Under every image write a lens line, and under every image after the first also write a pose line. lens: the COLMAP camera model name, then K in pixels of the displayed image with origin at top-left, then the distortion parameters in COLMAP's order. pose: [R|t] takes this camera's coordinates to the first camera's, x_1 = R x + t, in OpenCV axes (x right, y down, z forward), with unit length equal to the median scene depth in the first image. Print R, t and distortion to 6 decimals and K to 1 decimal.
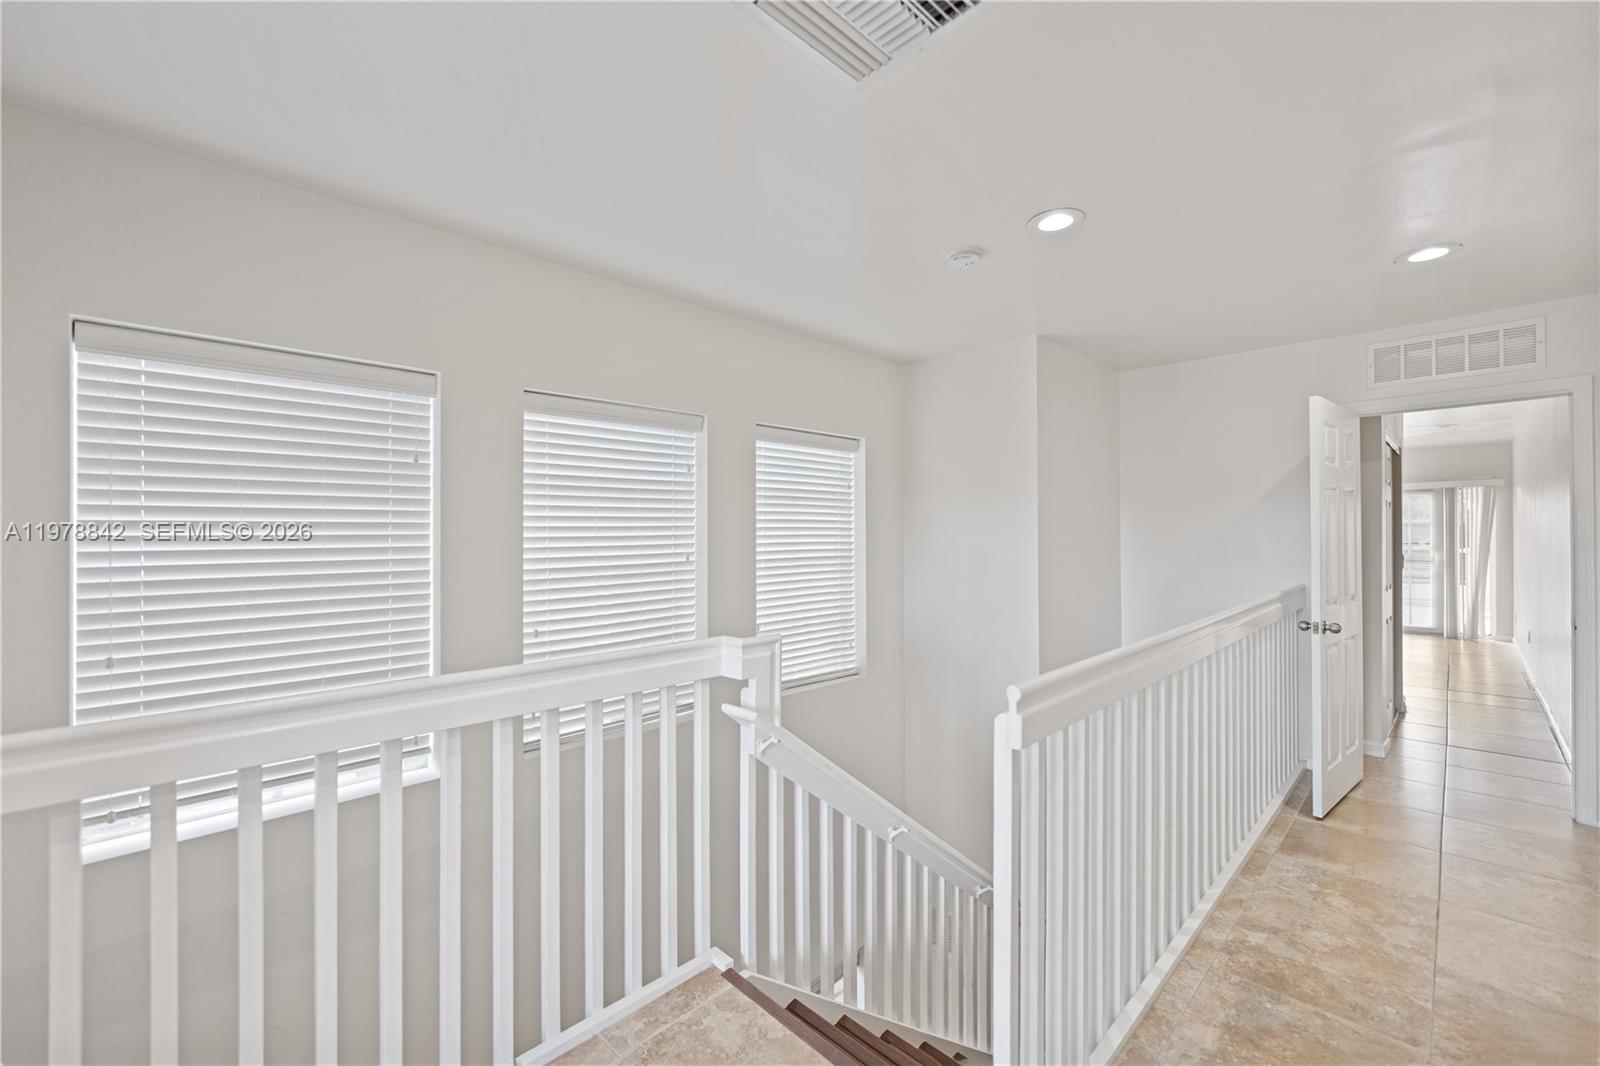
lens RADIAL K [[647.7, 0, 797.5], [0, 647.7, 530.2], [0, 0, 1]] dist [-0.000323, -0.000313]
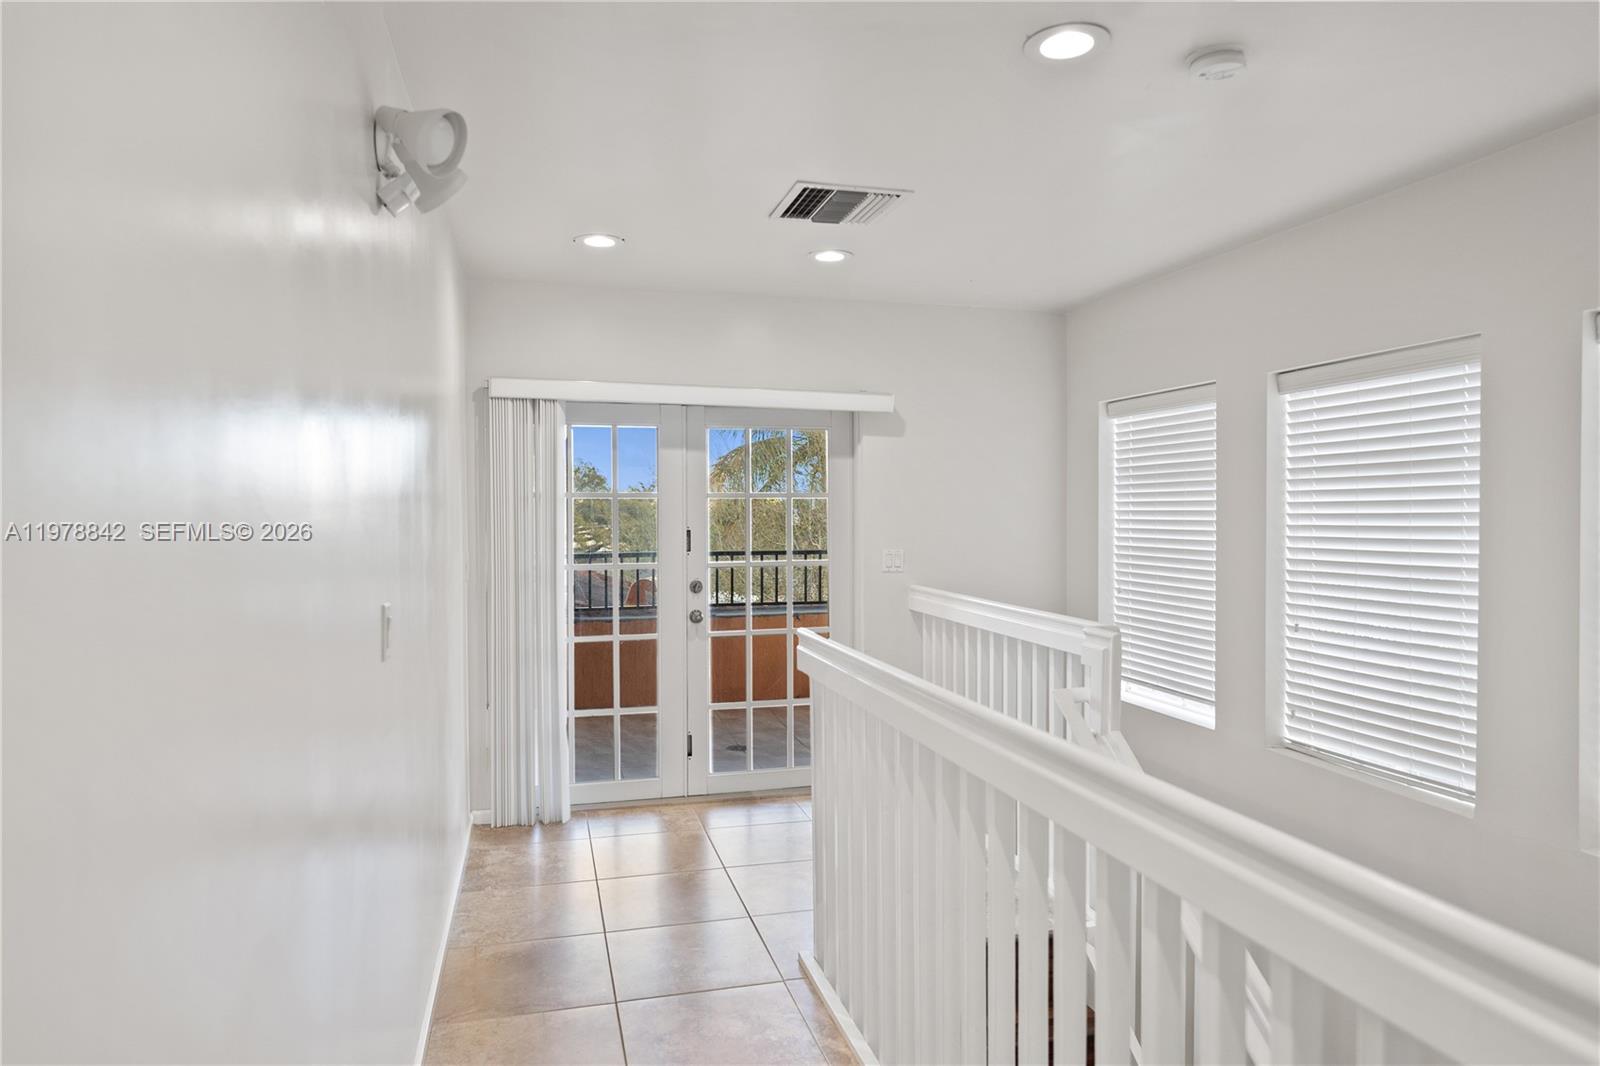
lens RADIAL K [[999.2, 0, 791.5], [0, 999.2, 534.0], [0, 0, 1]] dist [0.000132, 0.000105]
pose [[-0.507577, 0.012955, -0.861509, 1.210812], [-0.010375, 0.999723, 0.021146, 0.001440], [0.861544, 0.019671, -0.507302, 1.110311]]
